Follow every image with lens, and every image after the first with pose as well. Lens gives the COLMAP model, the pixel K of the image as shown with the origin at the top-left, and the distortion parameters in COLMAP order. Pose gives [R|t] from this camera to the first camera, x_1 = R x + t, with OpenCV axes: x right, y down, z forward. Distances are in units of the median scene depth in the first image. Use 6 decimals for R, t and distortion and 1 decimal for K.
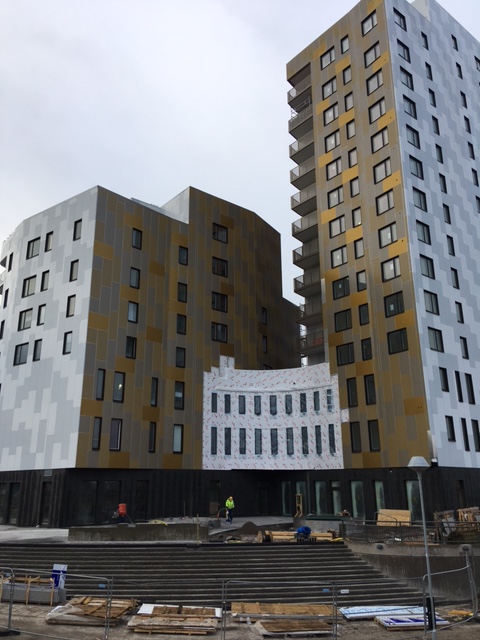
lens RADIAL K [[532.5, 0, 237.7], [0, 532.5, 319.1], [0, 0, 1]] dist [0.091235, -0.120767]
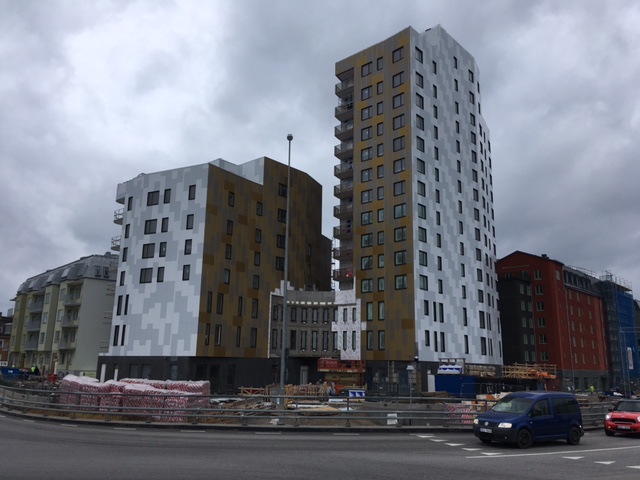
lens RADIAL K [[532.5, 0, 319.0], [0, 532.5, 239.5], [0, 0, 1]] dist [0.091235, -0.120767]
pose [[0.986757, 0.058676, 0.151223, -0.168171], [-0.069835, 0.995130, 0.069567, -0.159885], [-0.146404, -0.079206, 0.986049, -0.460724]]
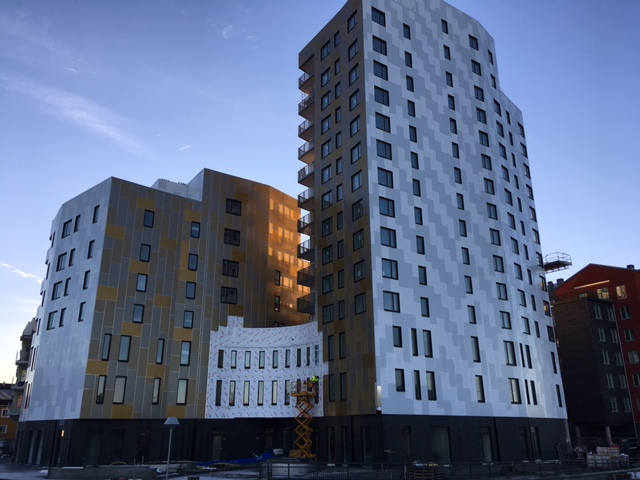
lens RADIAL K [[532.5, 0, 321.7], [0, 532.5, 241.0], [0, 0, 1]] dist [0.091235, -0.120767]
pose [[0.996560, -0.031324, -0.076721, 0.279464], [0.028760, 0.998998, -0.034295, -0.051057], [0.077718, 0.031970, 0.996463, -0.139314]]
